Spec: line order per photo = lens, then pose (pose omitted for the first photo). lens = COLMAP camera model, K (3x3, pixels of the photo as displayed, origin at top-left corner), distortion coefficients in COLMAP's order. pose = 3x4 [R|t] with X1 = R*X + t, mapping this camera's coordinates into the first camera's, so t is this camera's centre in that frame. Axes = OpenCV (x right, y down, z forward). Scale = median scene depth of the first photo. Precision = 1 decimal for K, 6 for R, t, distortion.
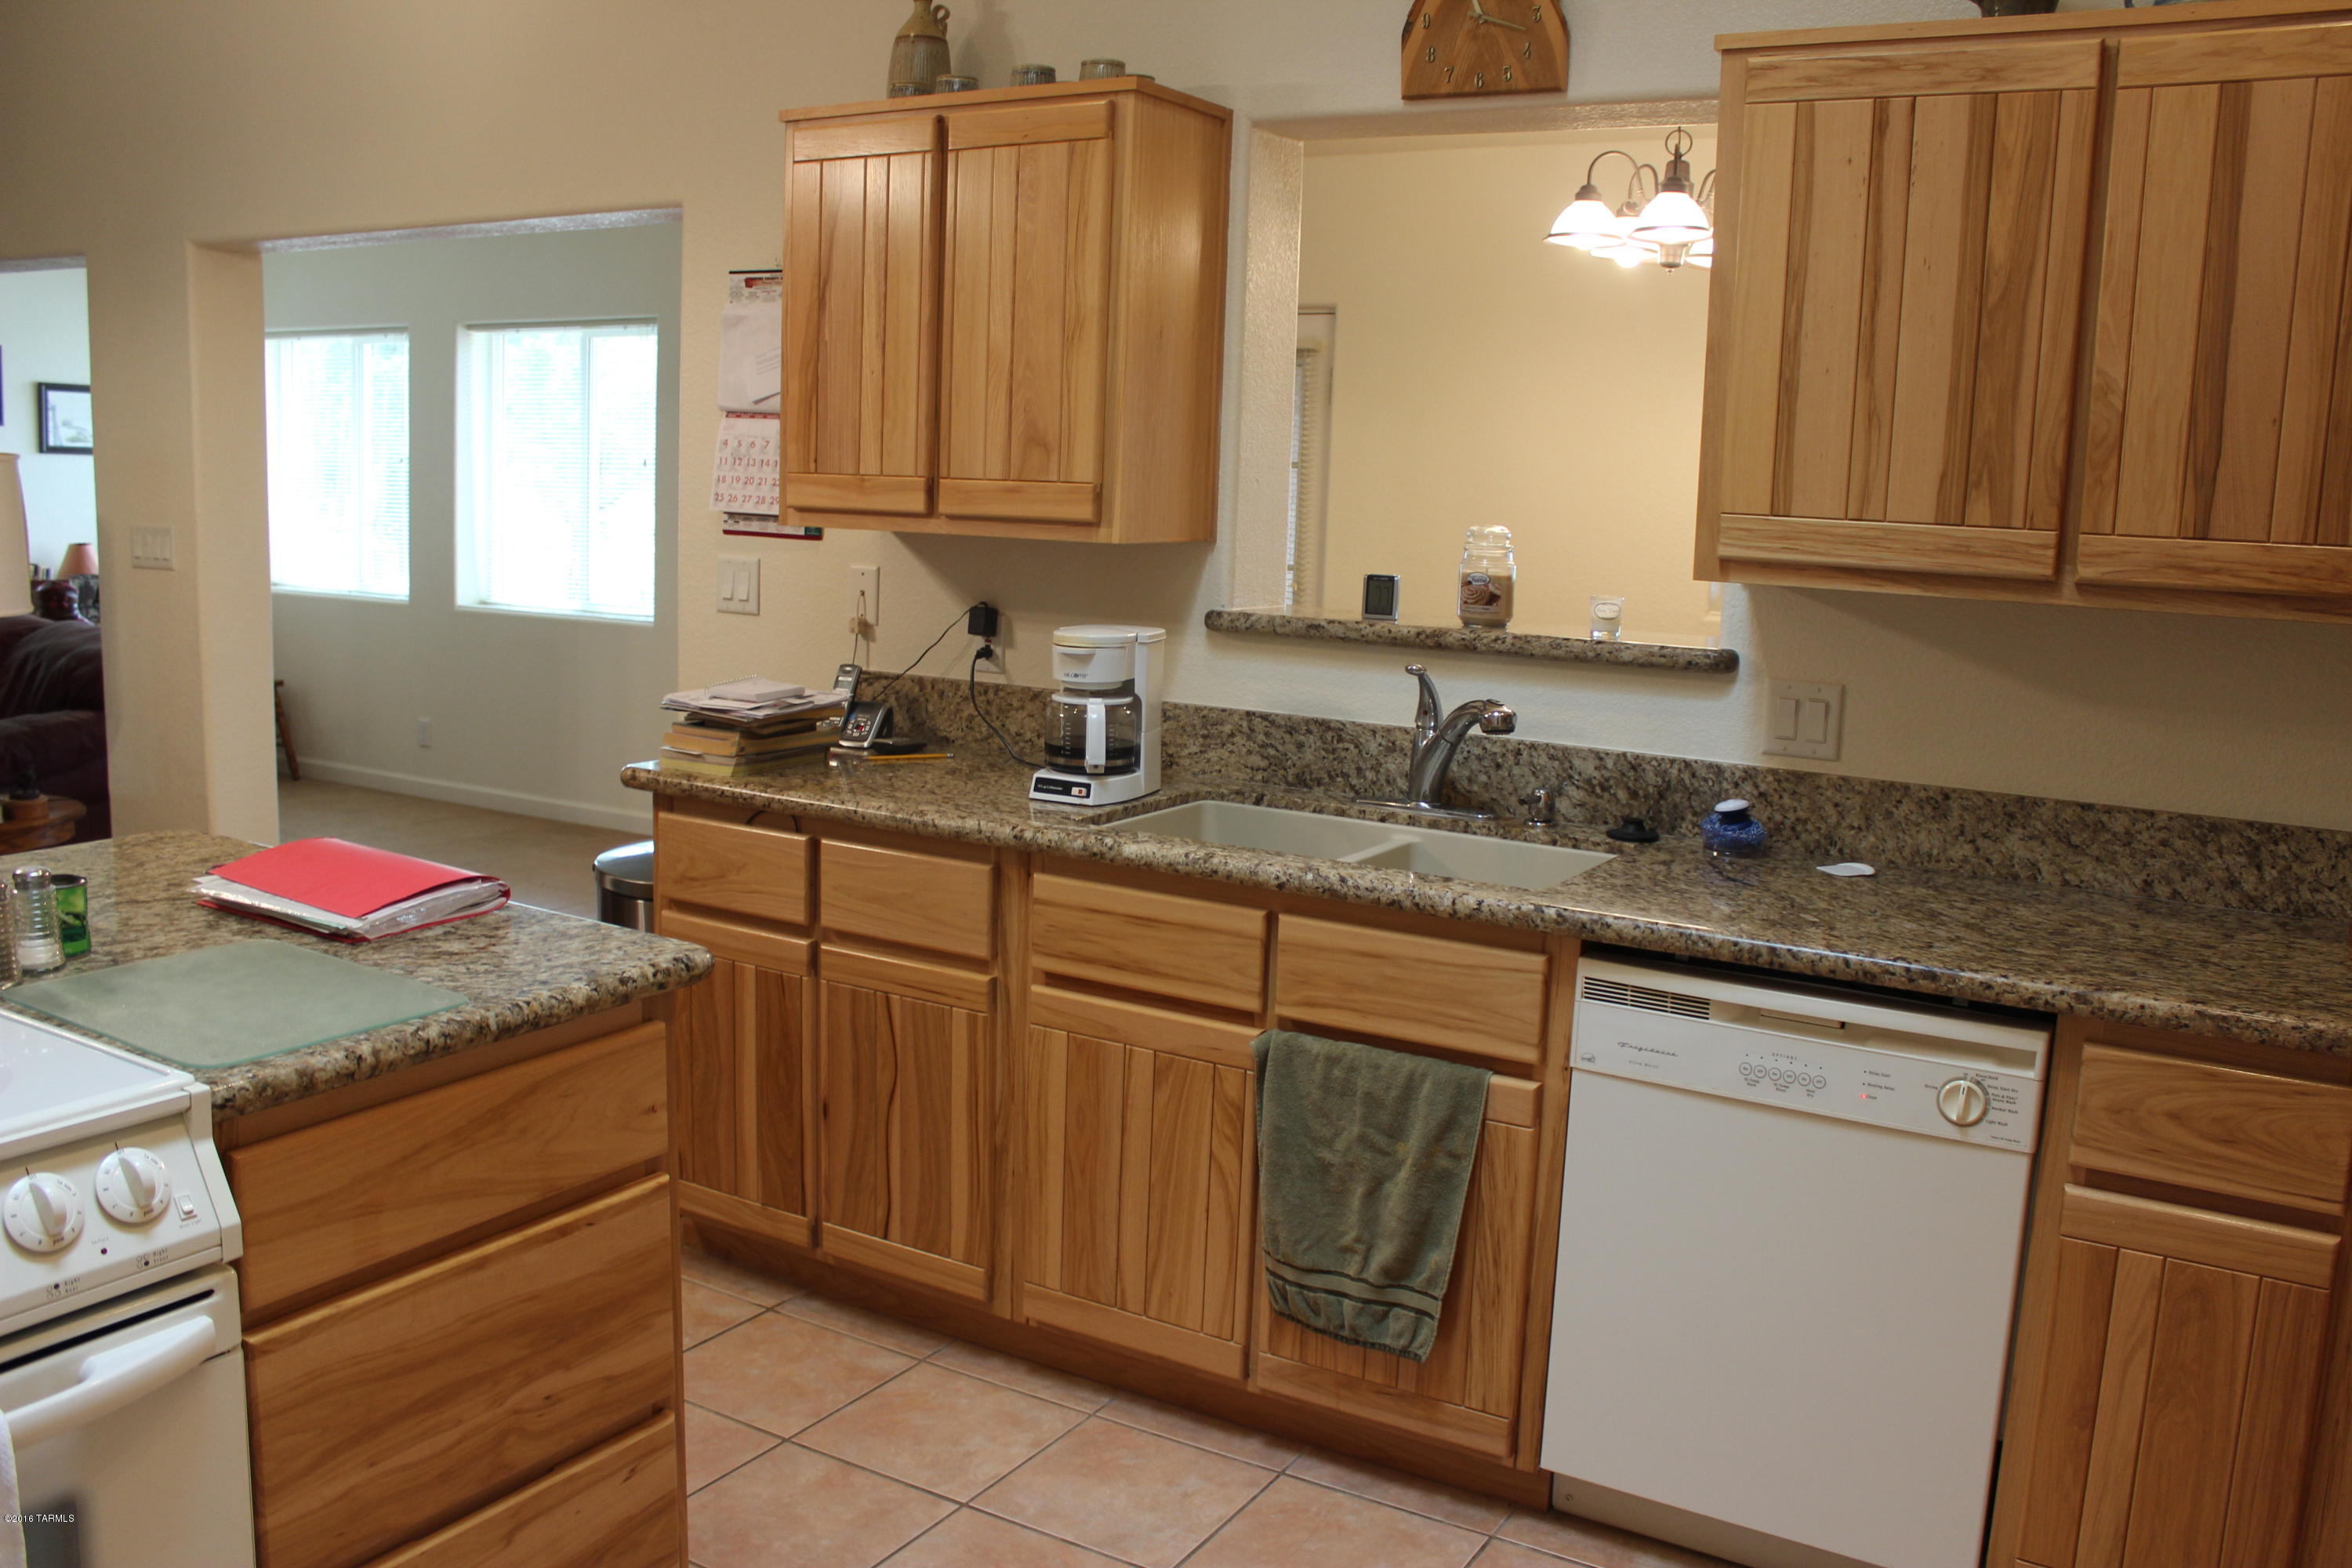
lens RADIAL K [[1963.6, 0, 1181.8], [0, 1963.6, 786.4], [0, 0, 1]] dist [-0.170321, 0.145817]
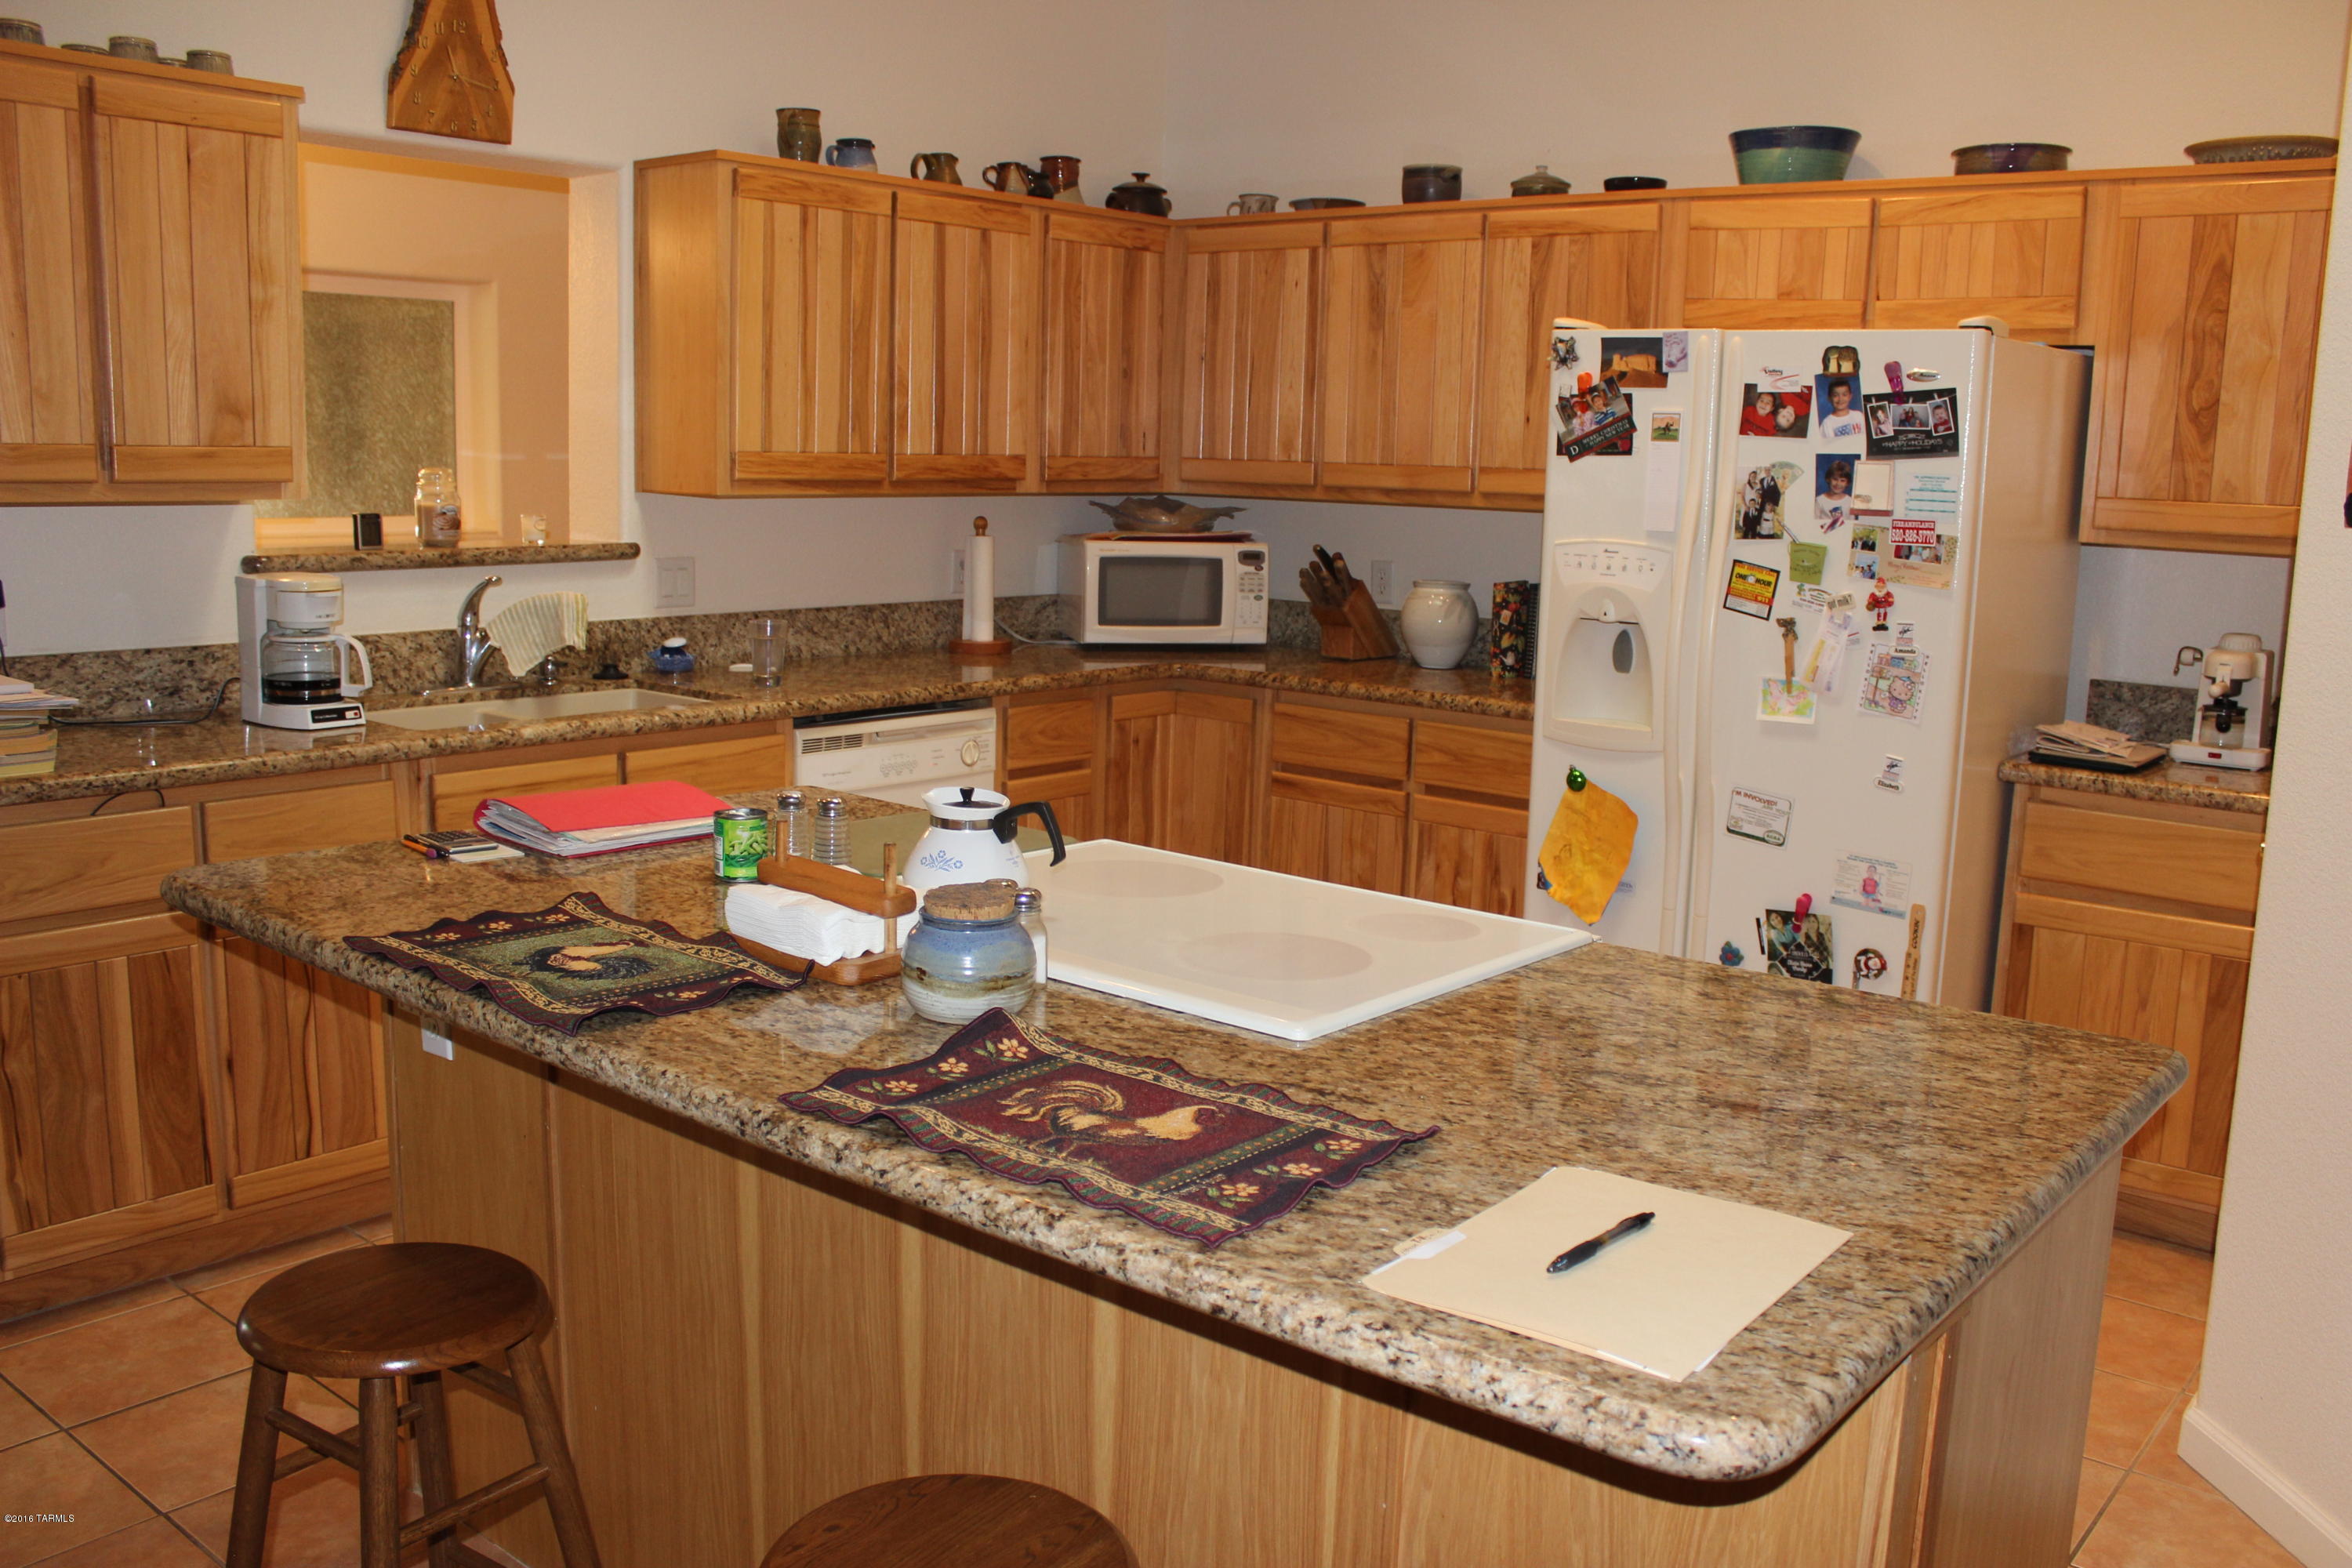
lens RADIAL K [[1963.6, 0, 1181.8], [0, 1963.6, 786.4], [0, 0, 1]] dist [-0.170321, 0.145817]
pose [[0.155345, -0.197076, 0.968003, -1.085058], [0.135663, 0.974870, 0.176703, -0.089390], [-0.978501, 0.103873, 0.178177, 0.327181]]
